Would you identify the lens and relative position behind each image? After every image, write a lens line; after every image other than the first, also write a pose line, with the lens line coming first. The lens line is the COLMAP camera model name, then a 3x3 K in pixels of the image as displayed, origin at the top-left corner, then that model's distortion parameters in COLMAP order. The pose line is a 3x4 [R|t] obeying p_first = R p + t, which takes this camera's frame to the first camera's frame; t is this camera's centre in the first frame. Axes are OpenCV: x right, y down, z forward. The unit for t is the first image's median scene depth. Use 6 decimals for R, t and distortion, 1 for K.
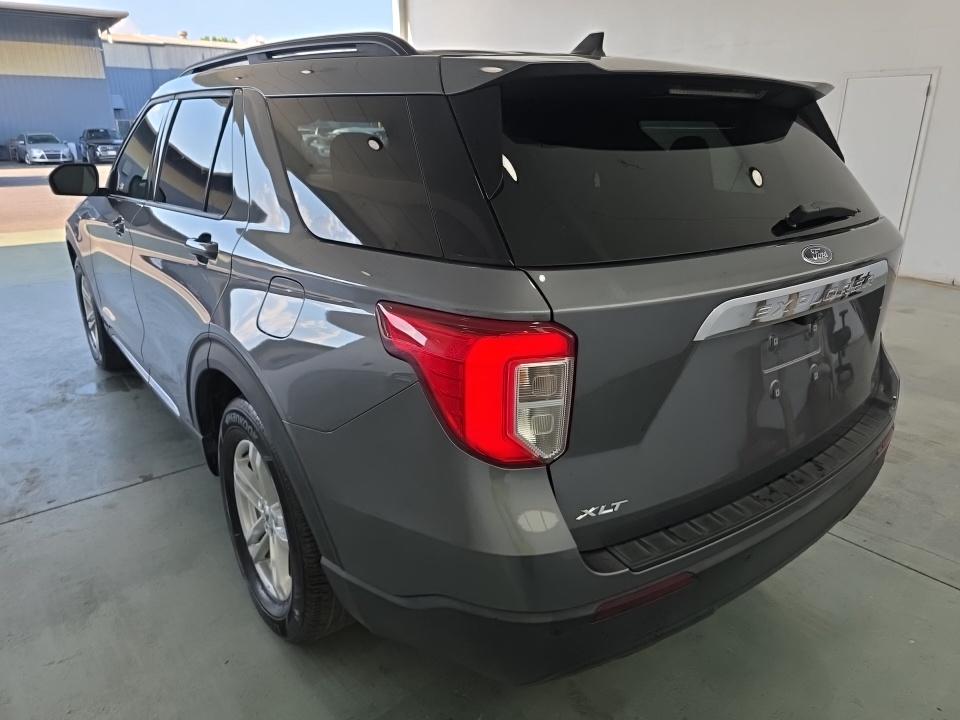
lens RADIAL K [[654.3, 0, 480.0], [0, 654.3, 360.0], [0, 0, 1]] dist [0.023229, 0.000312]
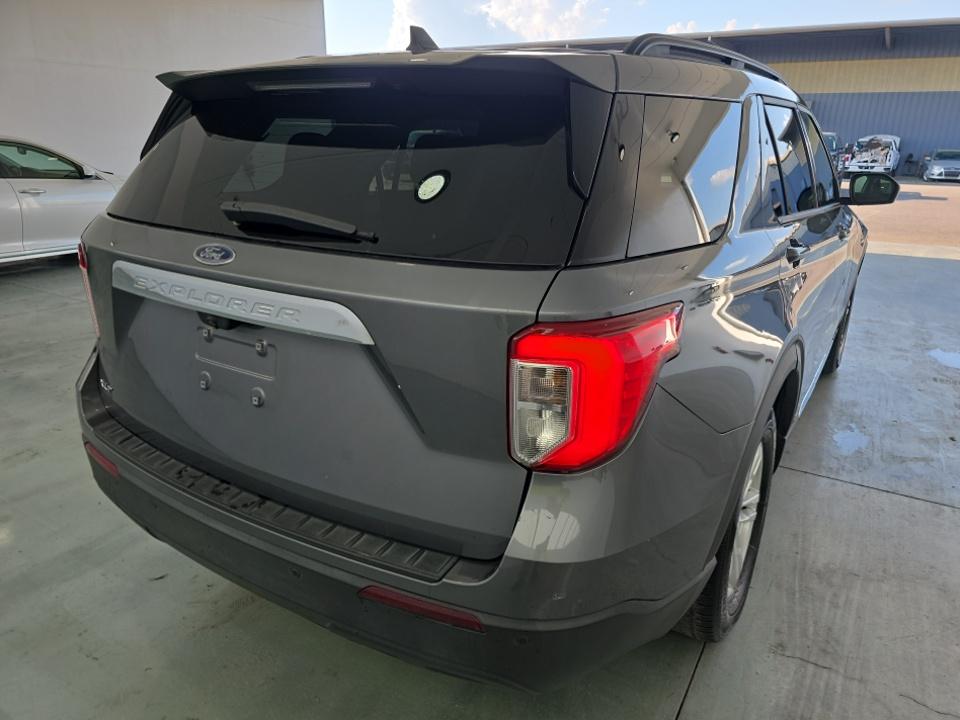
lens RADIAL K [[660.4, 0, 480.6], [0, 660.4, 373.8], [0, 0, 1]] dist [0.049074, -0.001249]
pose [[0.350513, 0.324746, -0.878454, 1.365451], [-0.335202, 0.919326, 0.206106, -0.290830], [0.874517, 0.222217, 0.431091, 0.849273]]
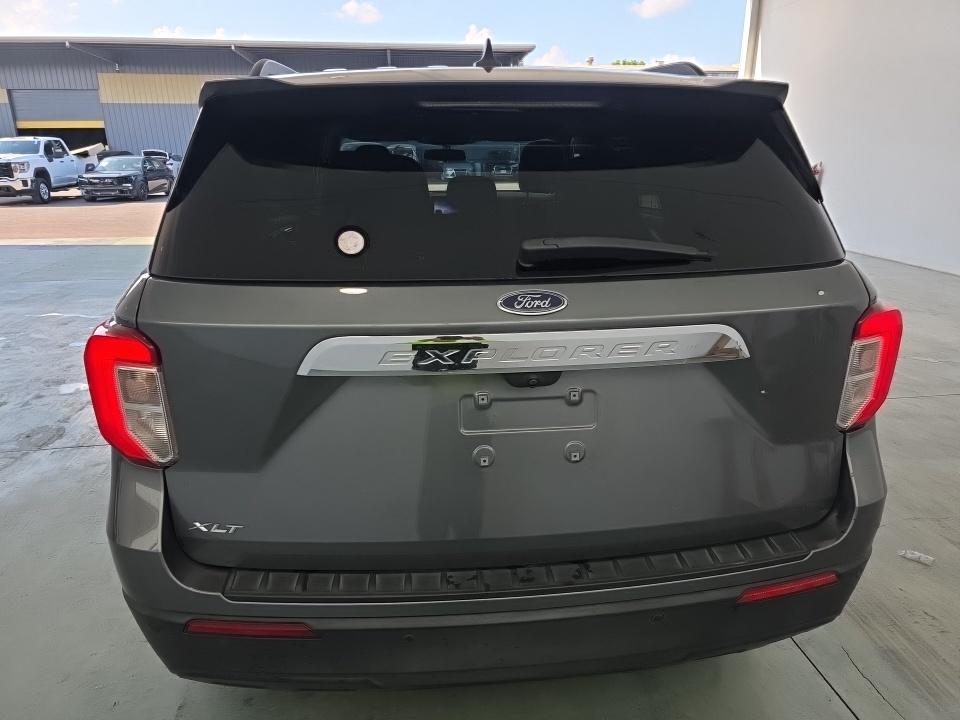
lens RADIAL K [[660.4, 0, 480.6], [0, 660.4, 373.8], [0, 0, 1]] dist [0.049074, -0.001249]
pose [[0.857398, 0.163534, -0.487980, 0.773535], [-0.169275, 0.985027, 0.032684, -0.080879], [0.486018, 0.054580, 0.872243, 0.235010]]
